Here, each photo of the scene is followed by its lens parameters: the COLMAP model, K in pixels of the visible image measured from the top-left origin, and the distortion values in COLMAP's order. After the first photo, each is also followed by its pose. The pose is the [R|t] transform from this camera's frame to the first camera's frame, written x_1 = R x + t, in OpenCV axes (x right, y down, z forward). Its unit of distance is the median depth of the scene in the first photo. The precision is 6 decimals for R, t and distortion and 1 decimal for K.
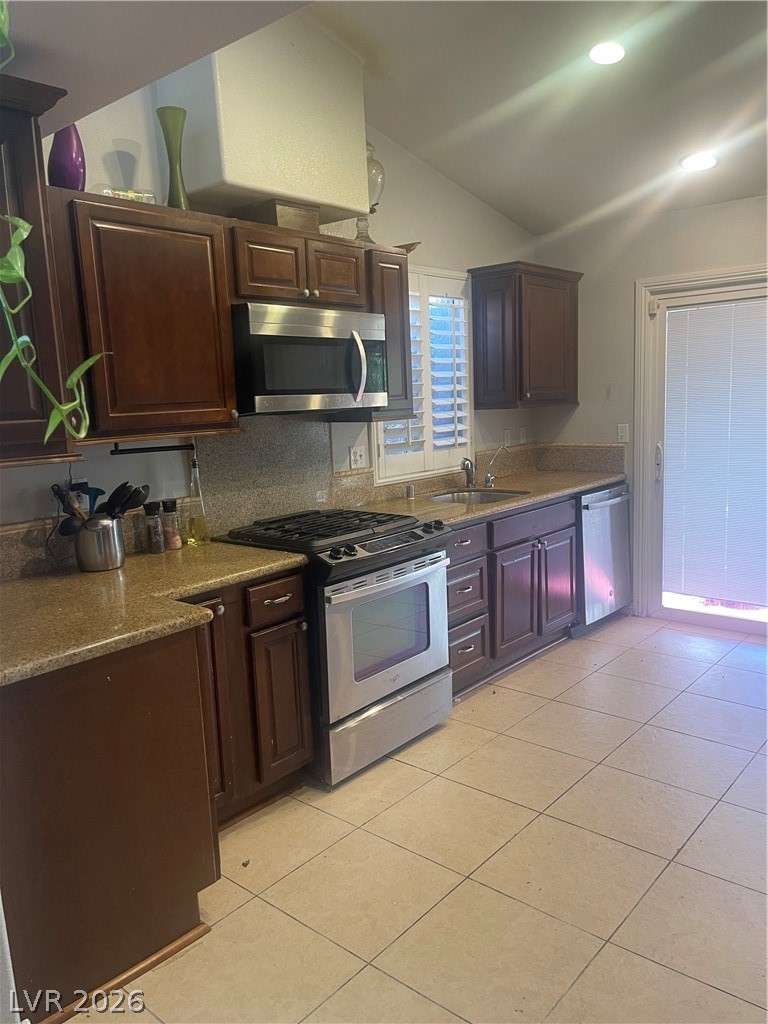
lens RADIAL K [[772.4, 0, 383.4], [0, 772.4, 528.3], [0, 0, 1]] dist [0.002751, -0.062995]
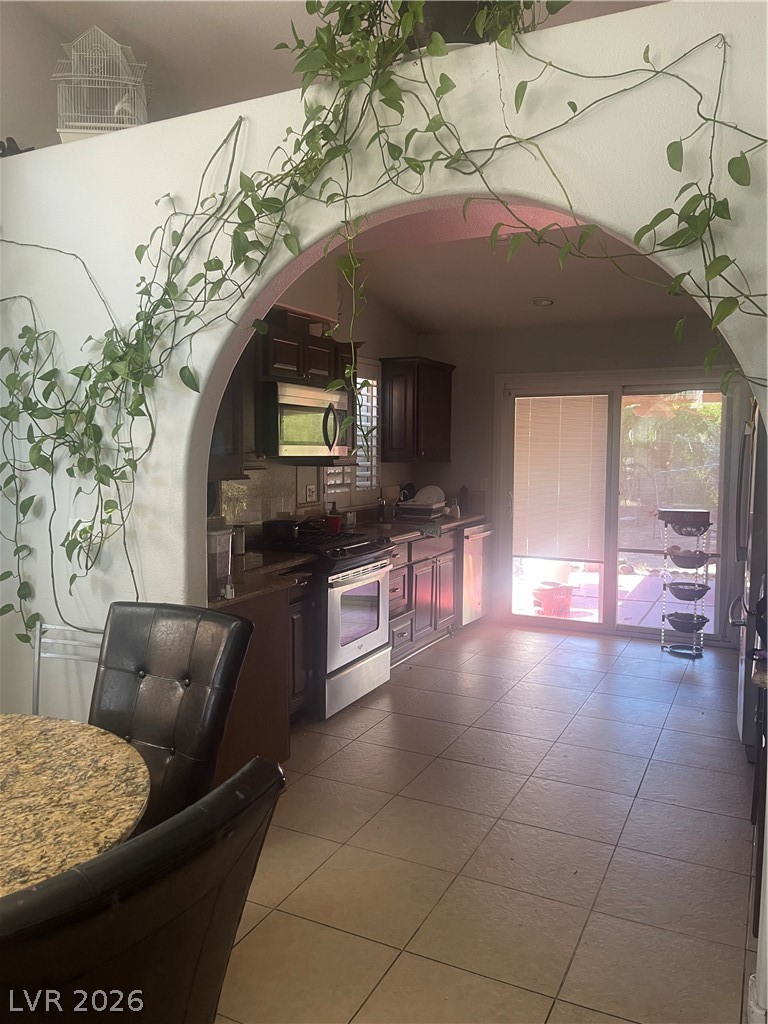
lens RADIAL K [[783.5, 0, 387.4], [0, 783.5, 508.8], [0, 0, 1]] dist [0.067908, -0.082208]
pose [[0.967410, 0.032130, 0.251170, -0.265879], [-0.007058, 0.994953, -0.100091, 0.074885], [-0.253118, 0.095056, 0.962754, -0.362003]]
